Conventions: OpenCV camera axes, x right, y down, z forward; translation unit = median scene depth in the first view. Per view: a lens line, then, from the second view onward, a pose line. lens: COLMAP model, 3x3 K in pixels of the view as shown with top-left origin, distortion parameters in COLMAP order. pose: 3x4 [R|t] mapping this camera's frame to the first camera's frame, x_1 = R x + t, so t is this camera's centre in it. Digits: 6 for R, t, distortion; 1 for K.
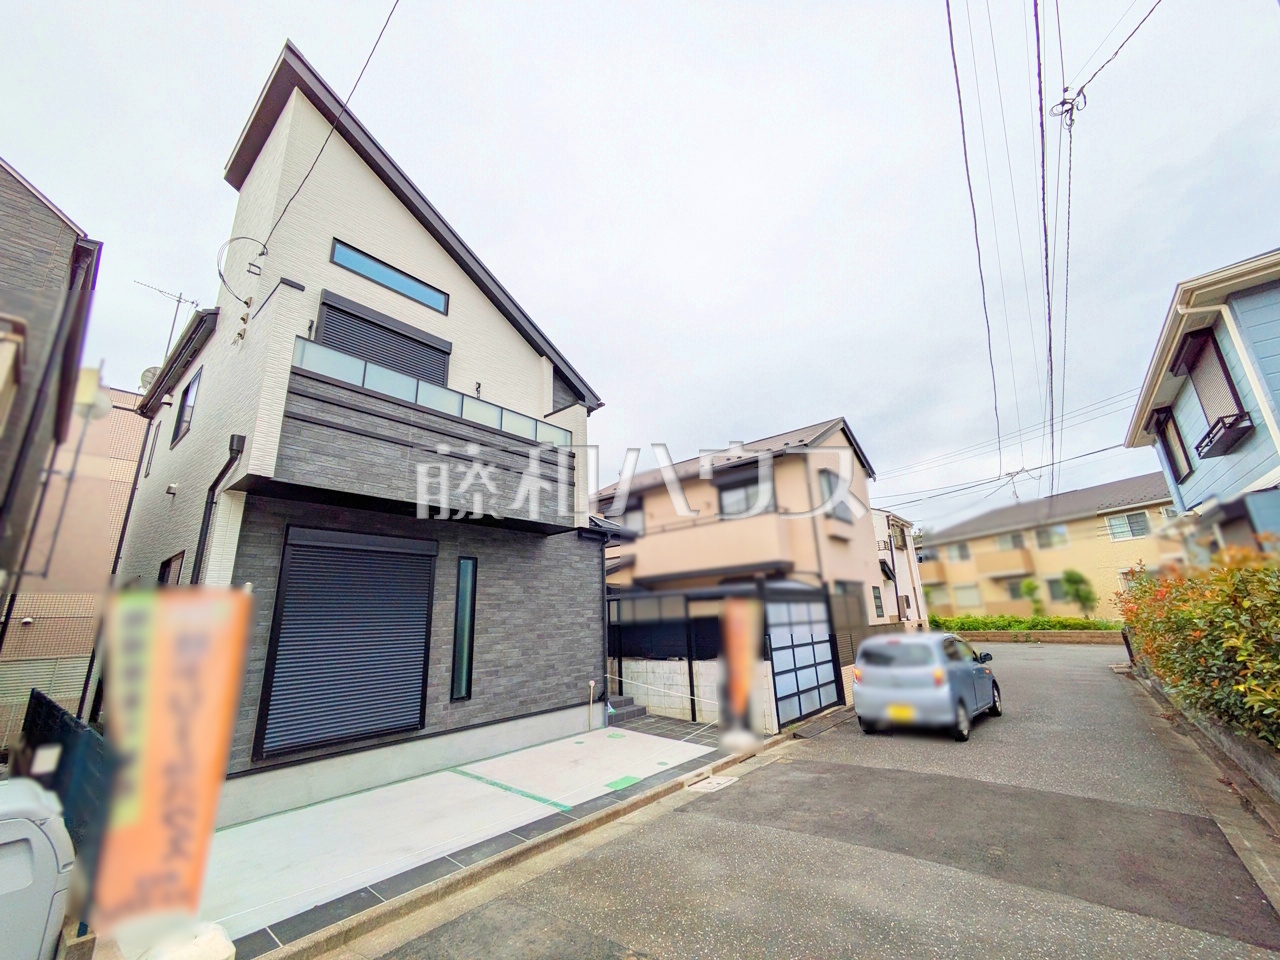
lens RADIAL K [[505.8, 0, 641.9], [0, 505.8, 479.5], [0, 0, 1]] dist [-0.001313, 0.002007]
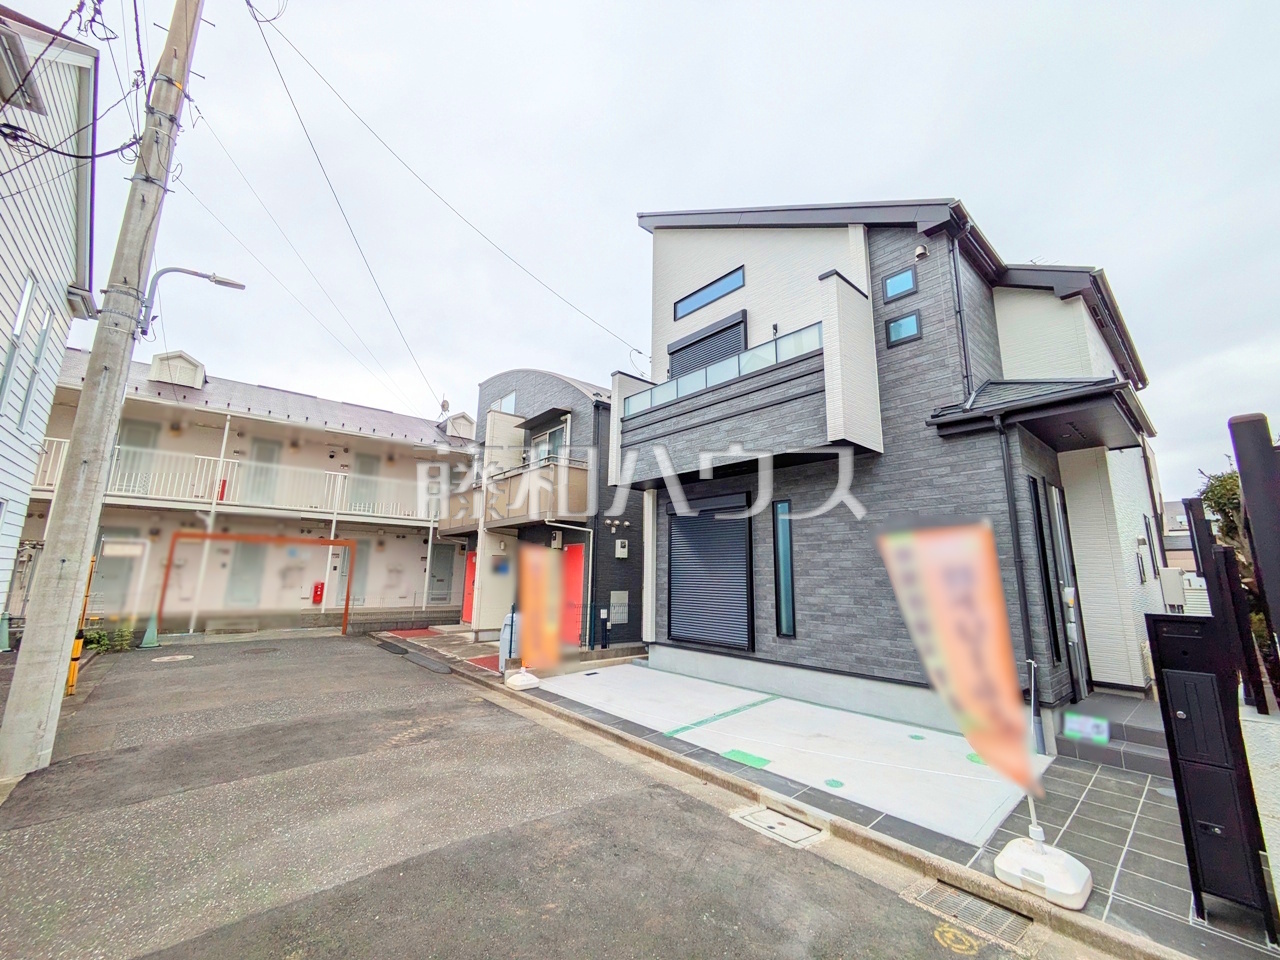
lens RADIAL K [[505.8, 0, 642.1], [0, 505.8, 480.4], [0, 0, 1]] dist [-0.001313, 0.002007]
pose [[-0.165472, -0.146031, -0.975343, 0.851180], [0.261247, 0.947156, -0.186133, 0.283466], [0.950983, -0.285605, -0.118577, 1.066205]]
